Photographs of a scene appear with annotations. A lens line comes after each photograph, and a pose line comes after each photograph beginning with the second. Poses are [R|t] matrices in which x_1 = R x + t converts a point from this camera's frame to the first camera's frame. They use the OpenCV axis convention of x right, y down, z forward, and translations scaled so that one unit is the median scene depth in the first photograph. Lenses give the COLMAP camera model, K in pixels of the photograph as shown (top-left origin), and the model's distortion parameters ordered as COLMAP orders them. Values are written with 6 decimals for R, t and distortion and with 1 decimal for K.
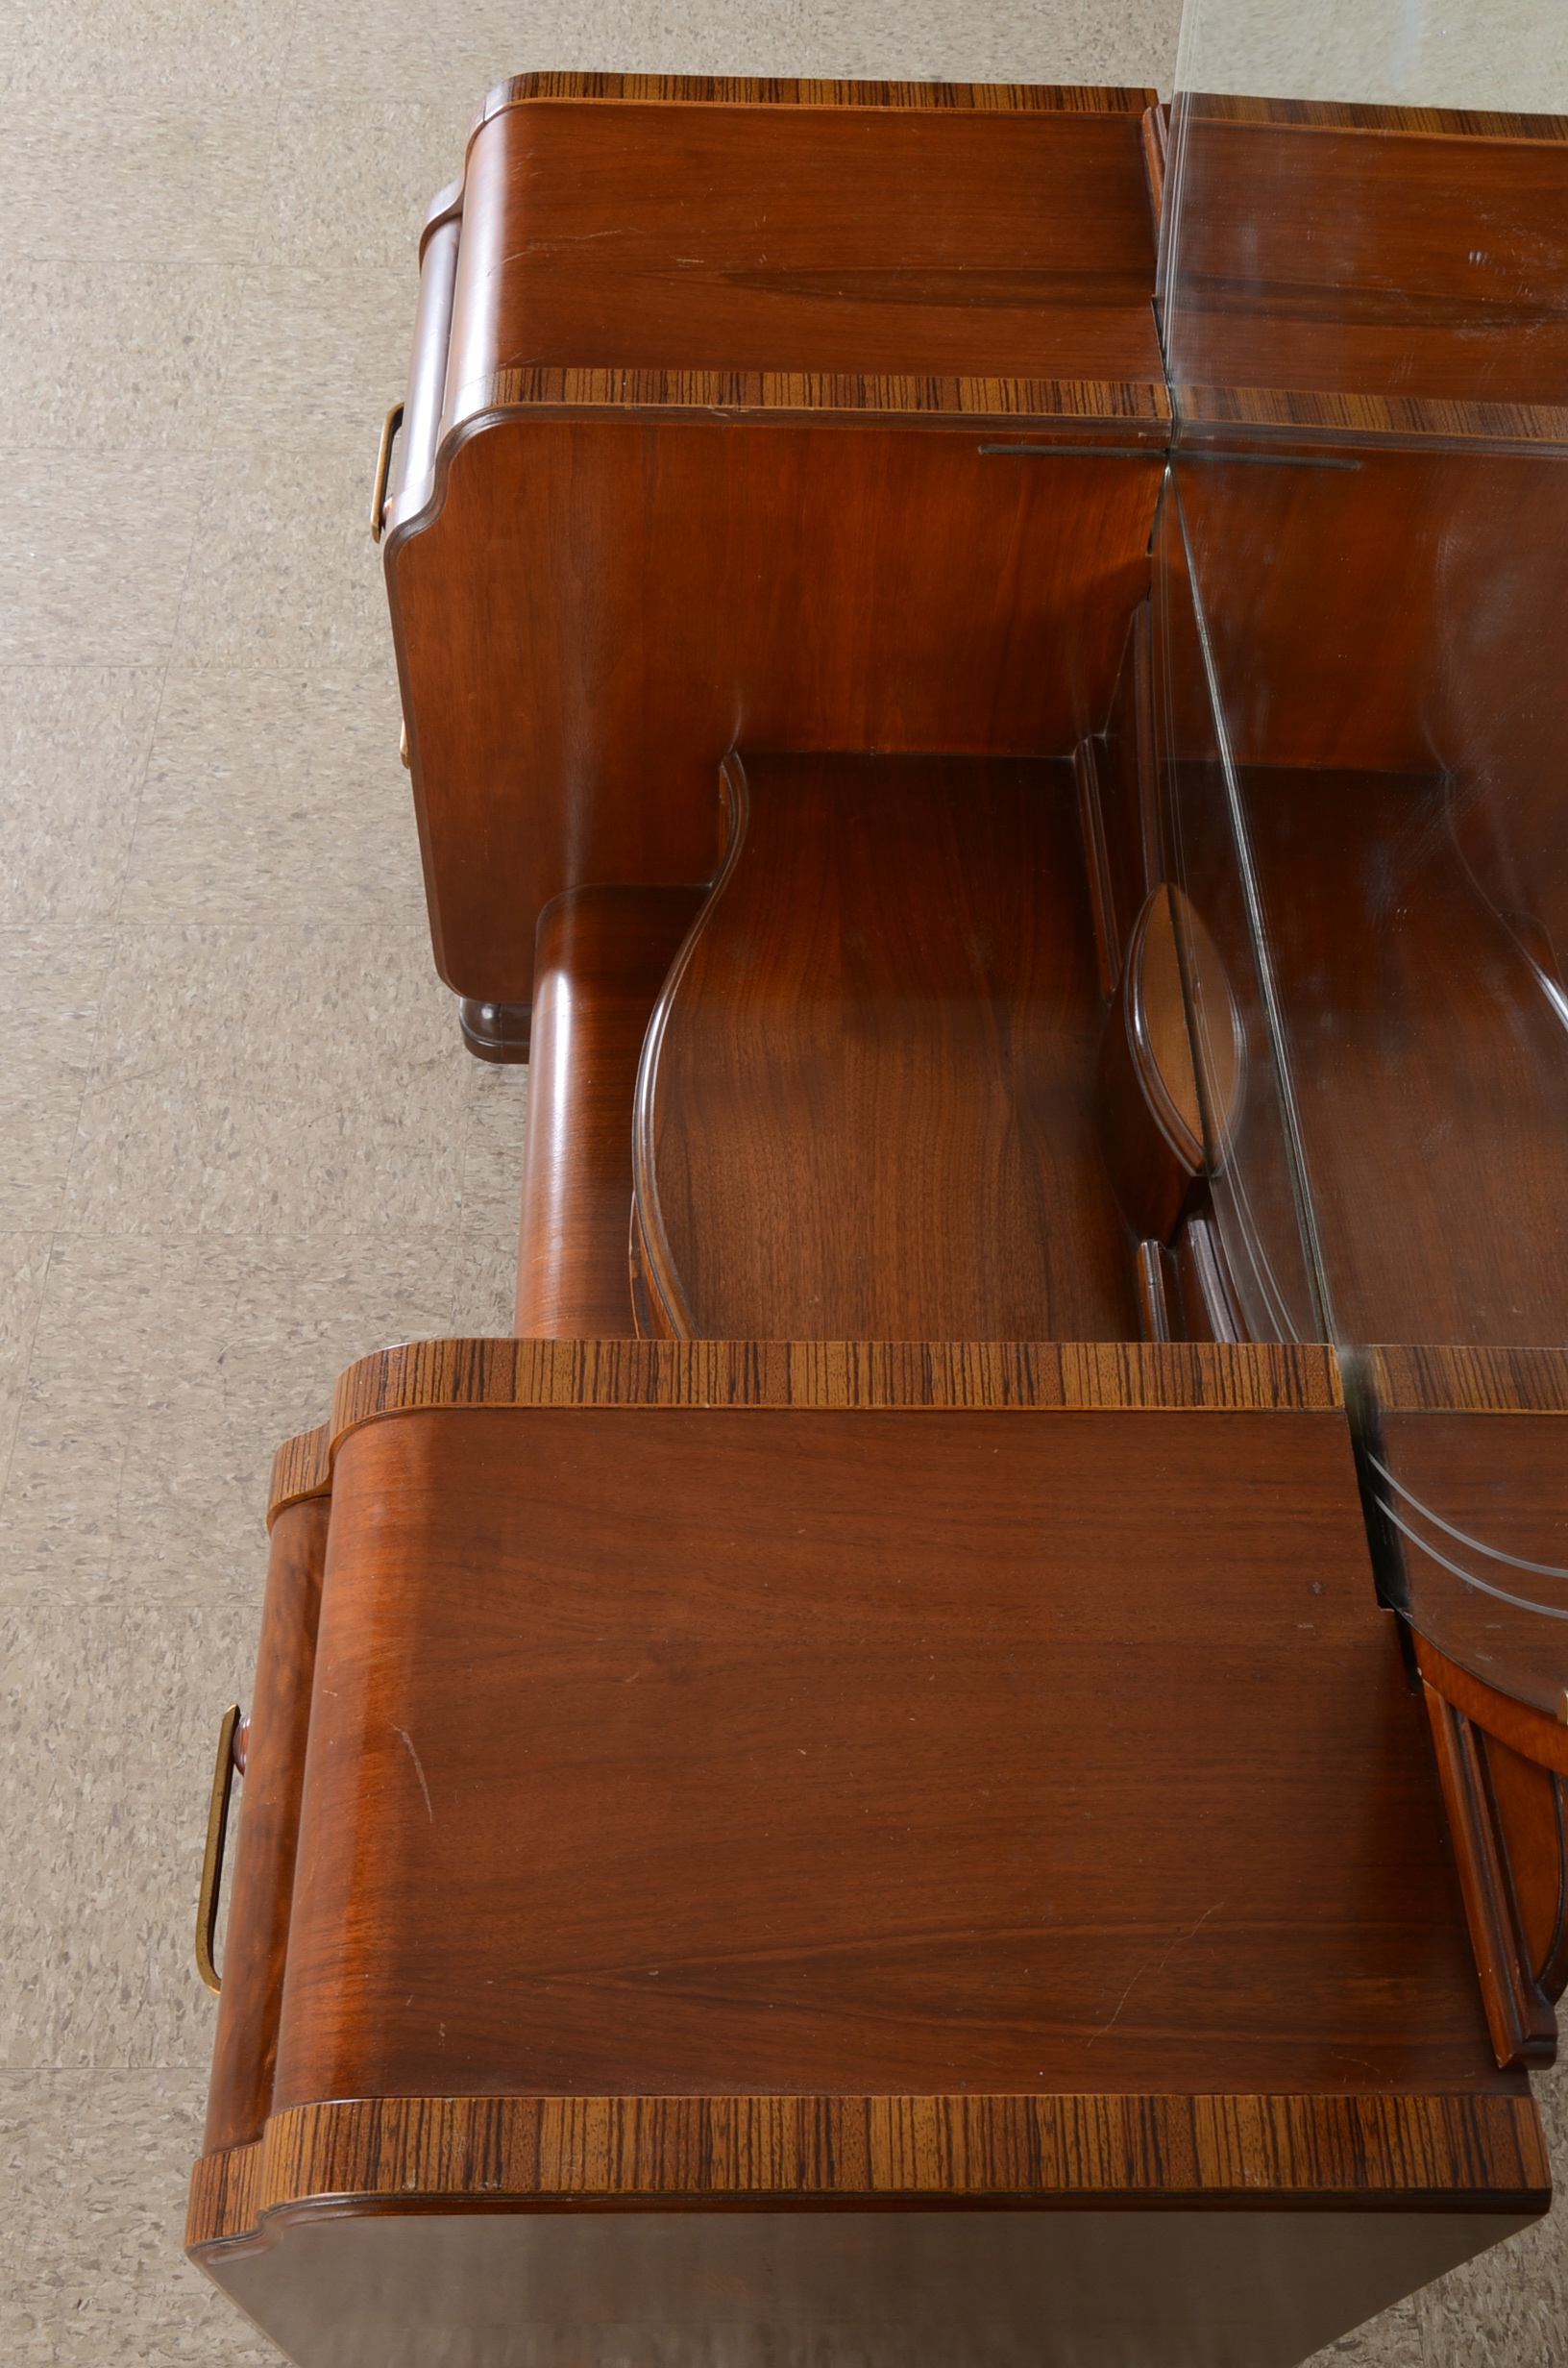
lens RADIAL K [[2327.5, 0, 784.0], [0, 2327.5, 1184.0], [0, 0, 1]] dist [-0.094693, 0.210176]
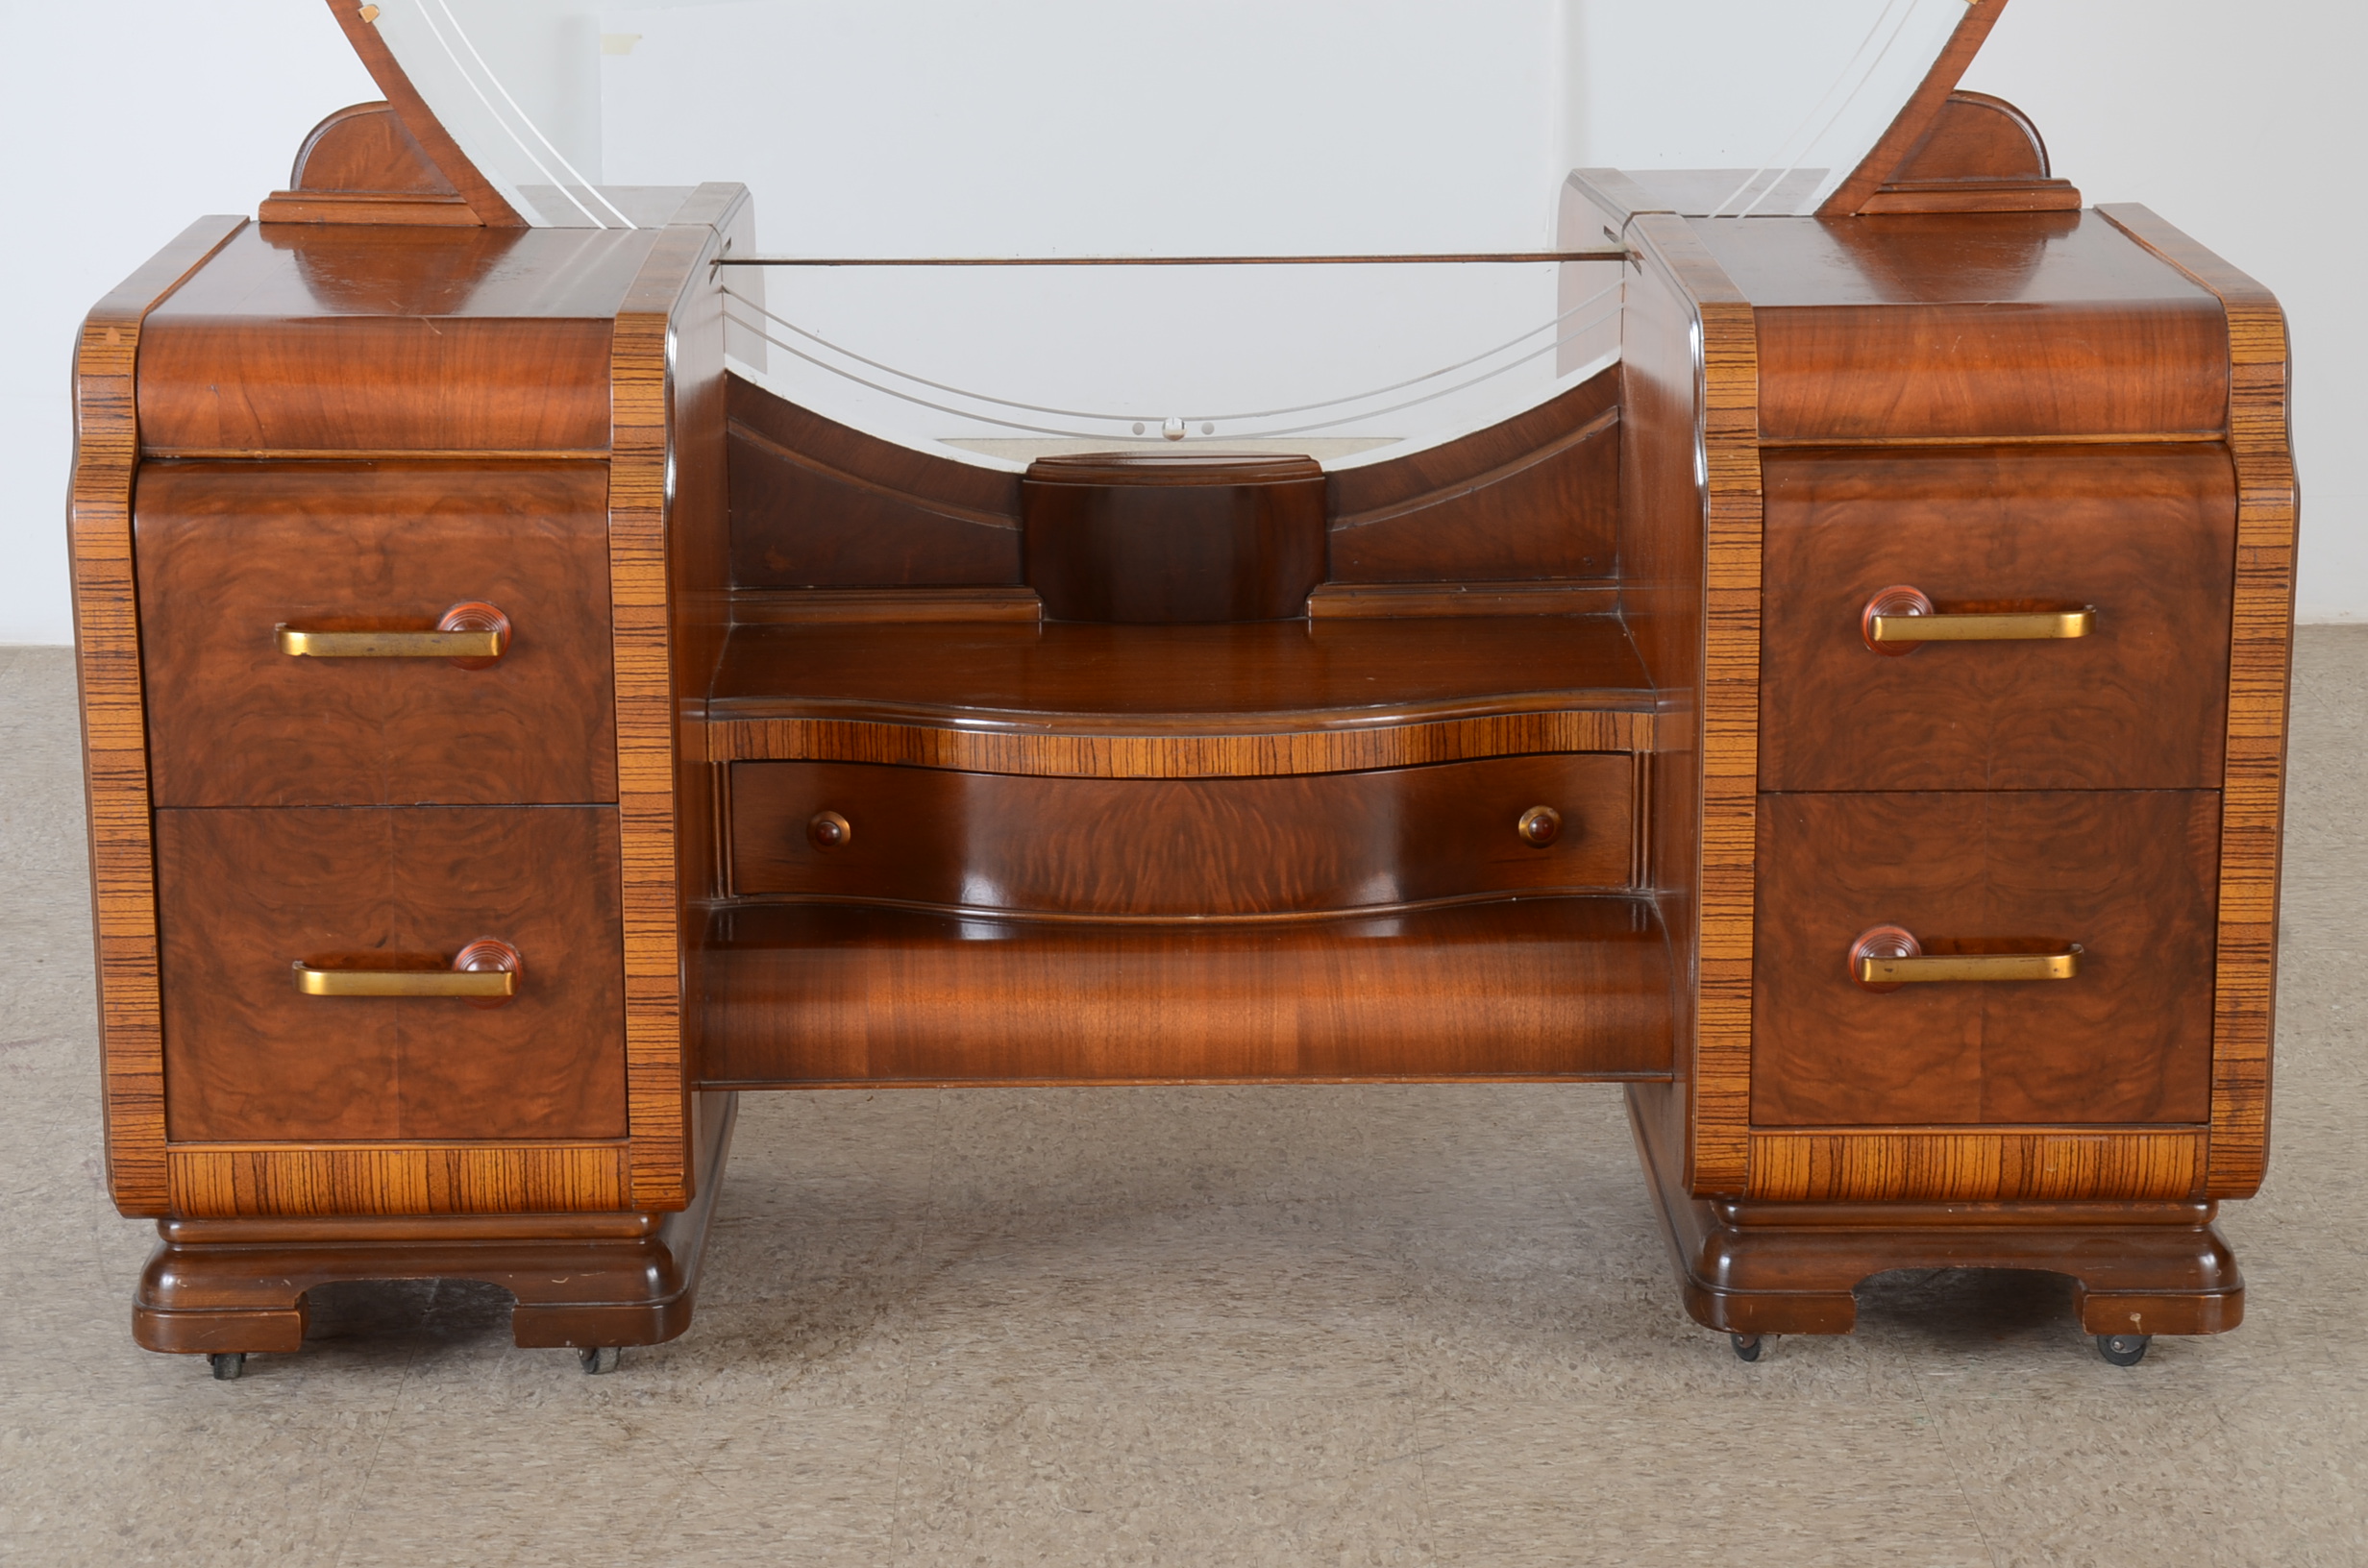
lens RADIAL K [[5124.4, 0, 1182.4], [0, 5124.4, 814.9], [0, 0, 1]] dist [0.341024, 0.433573]
pose [[-0.003155, -0.281296, 0.959616, -1.779123], [0.830725, 0.533462, 0.159107, -0.288526], [-0.556675, 0.797679, 0.231996, 0.377352]]
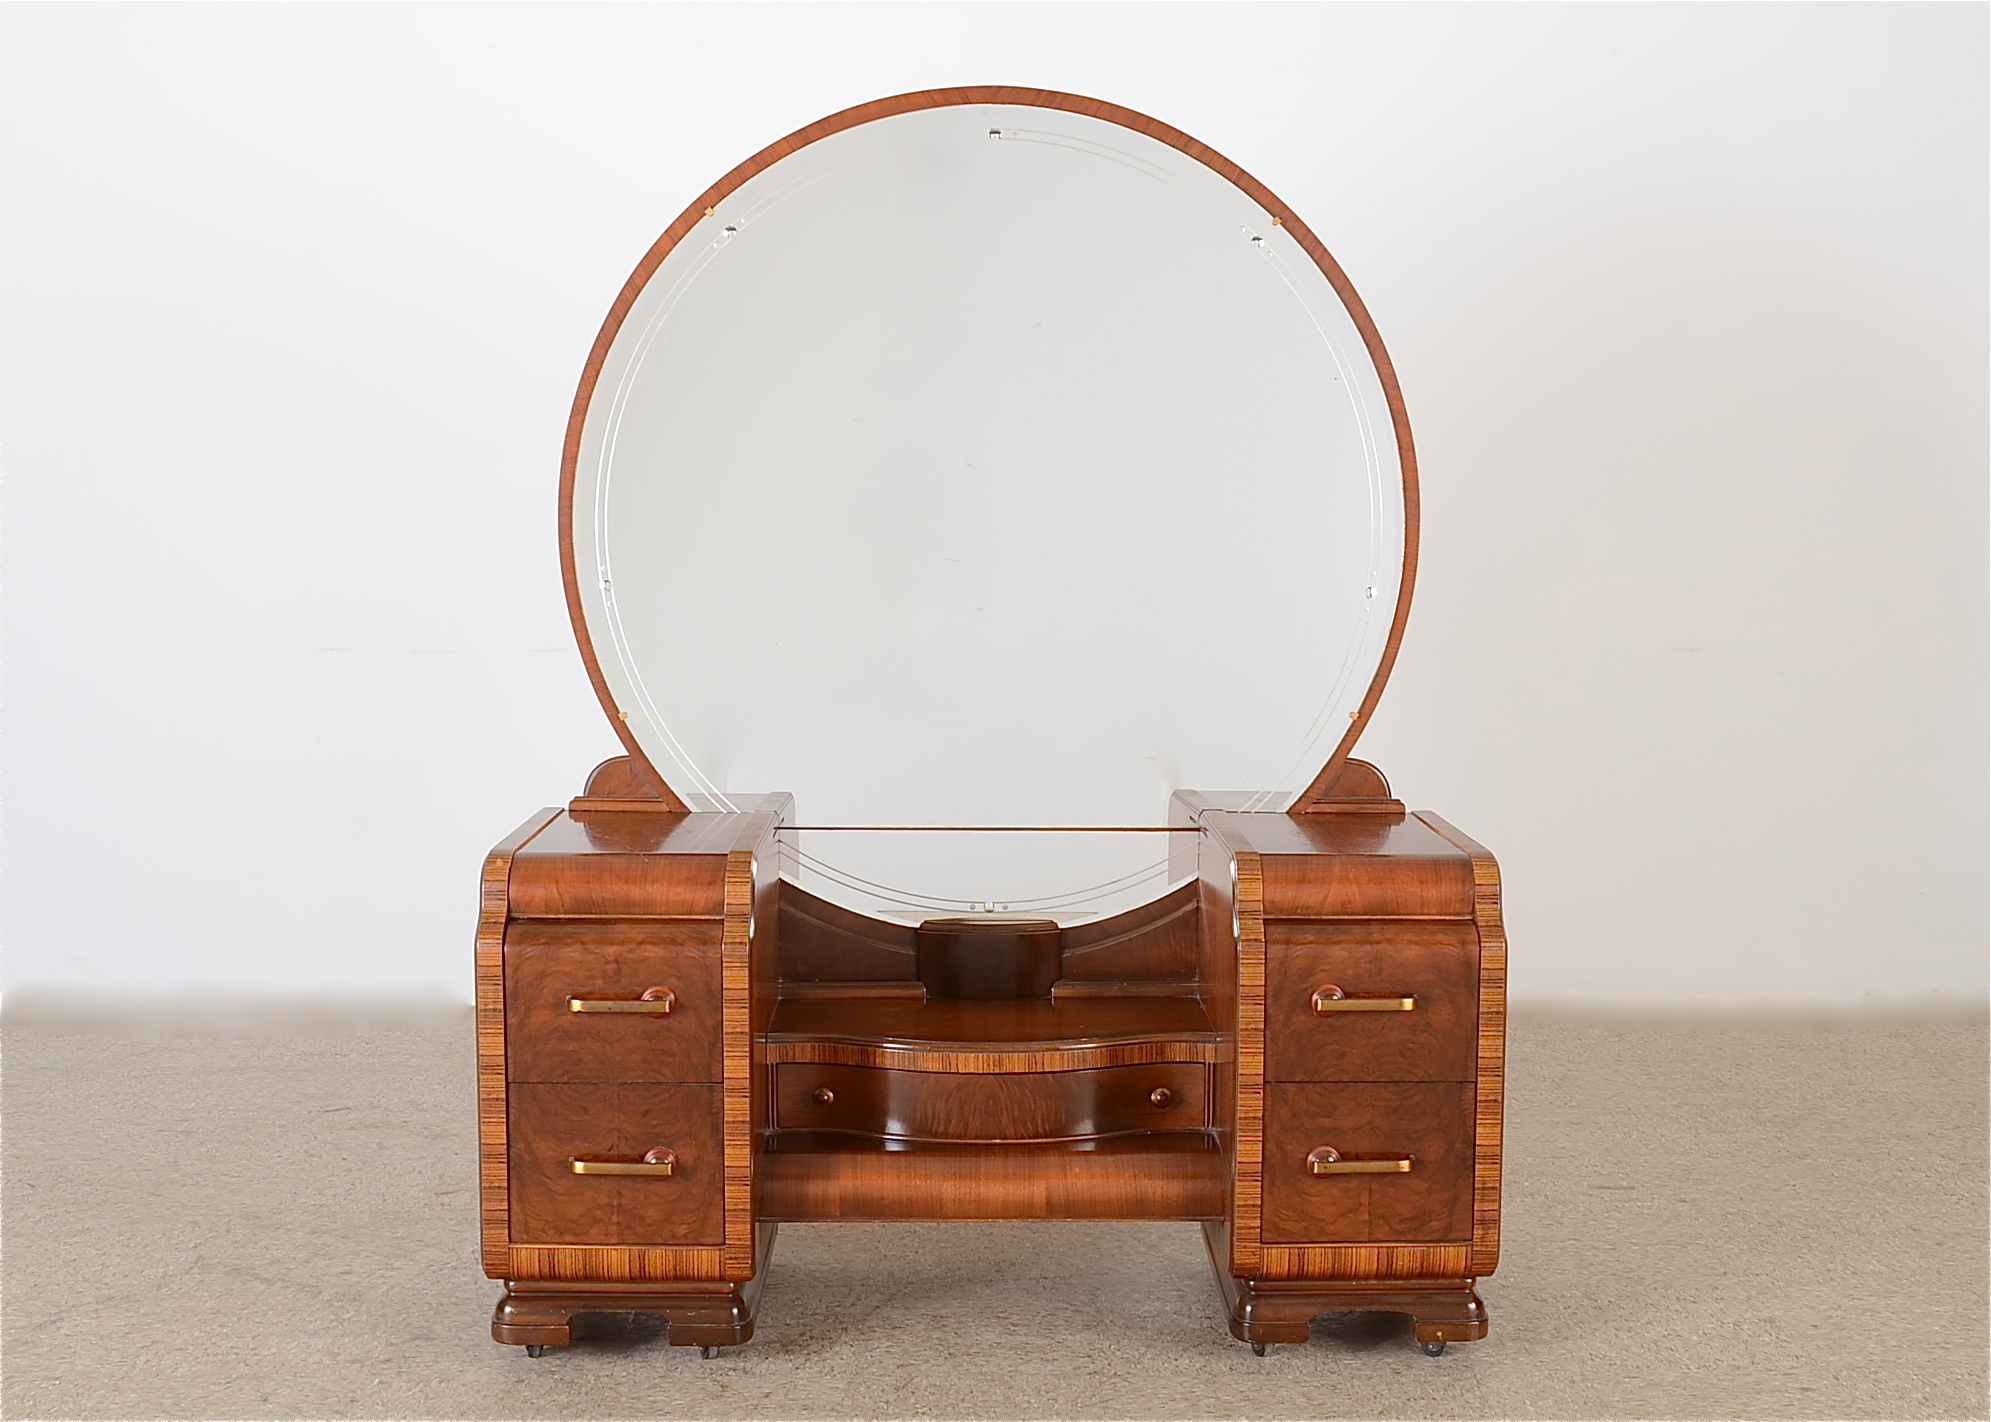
lens RADIAL K [[2386.6, 0, 995.5], [0, 2386.6, 711.0], [0, 0, 1]] dist [-0.025046, 0.005332]
pose [[-0.002368, -0.127635, 0.991818, -1.767830], [0.825540, 0.559476, 0.073969, -0.287264], [-0.564339, 0.818961, 0.104043, 0.379561]]
